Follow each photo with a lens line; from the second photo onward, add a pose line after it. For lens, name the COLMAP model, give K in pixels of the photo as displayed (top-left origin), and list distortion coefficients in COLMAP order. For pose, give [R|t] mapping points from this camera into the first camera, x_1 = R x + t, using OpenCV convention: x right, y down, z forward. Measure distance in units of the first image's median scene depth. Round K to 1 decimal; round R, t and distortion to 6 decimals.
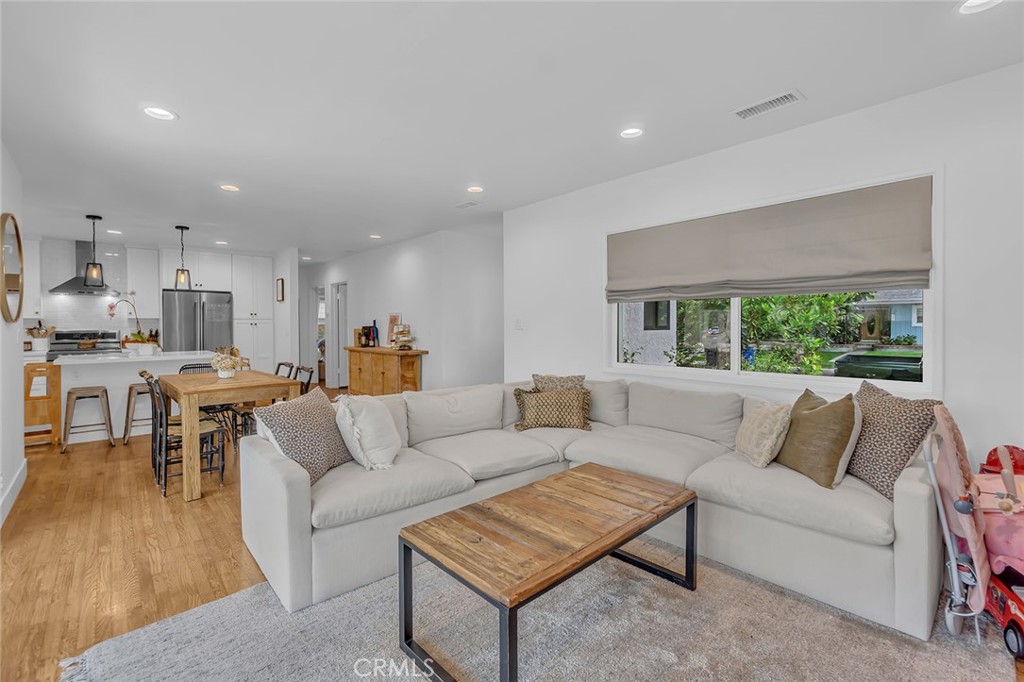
lens RADIAL K [[447.2, 0, 490.6], [0, 447.2, 328.5], [0, 0, 1]] dist [-0.002335, 0.000177]
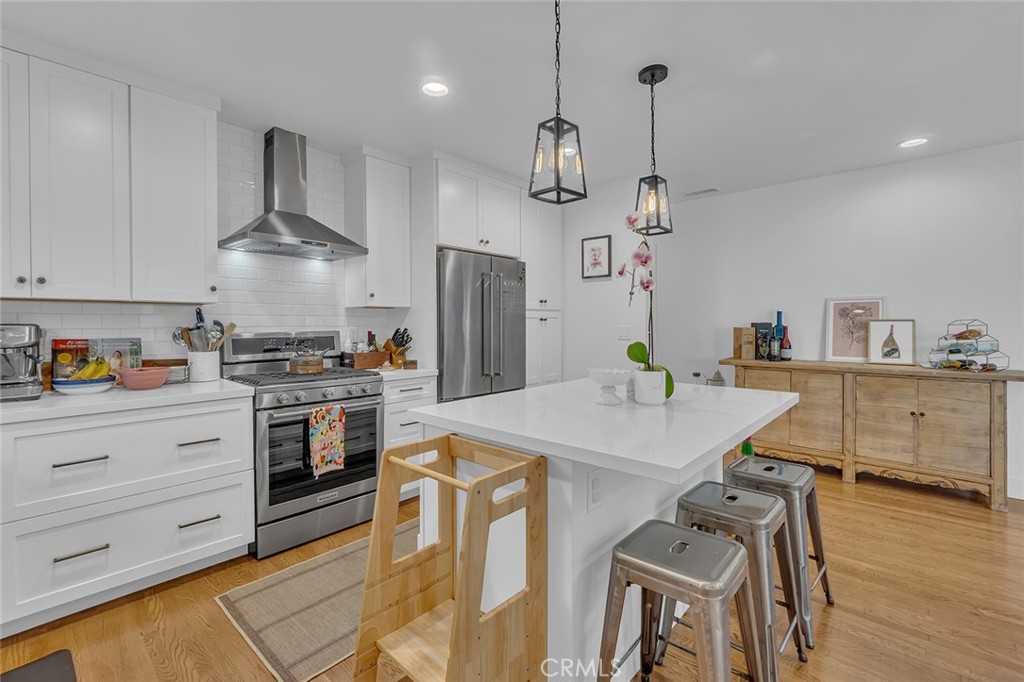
lens RADIAL K [[447.2, 0, 511.2], [0, 447.2, 334.6], [0, 0, 1]] dist [-0.002335, 0.000177]
pose [[0.991633, -0.005200, 0.128986, -0.747040], [0.004448, 0.999971, 0.006120, 0.005189], [-0.129015, -0.005495, 0.991627, 0.522792]]
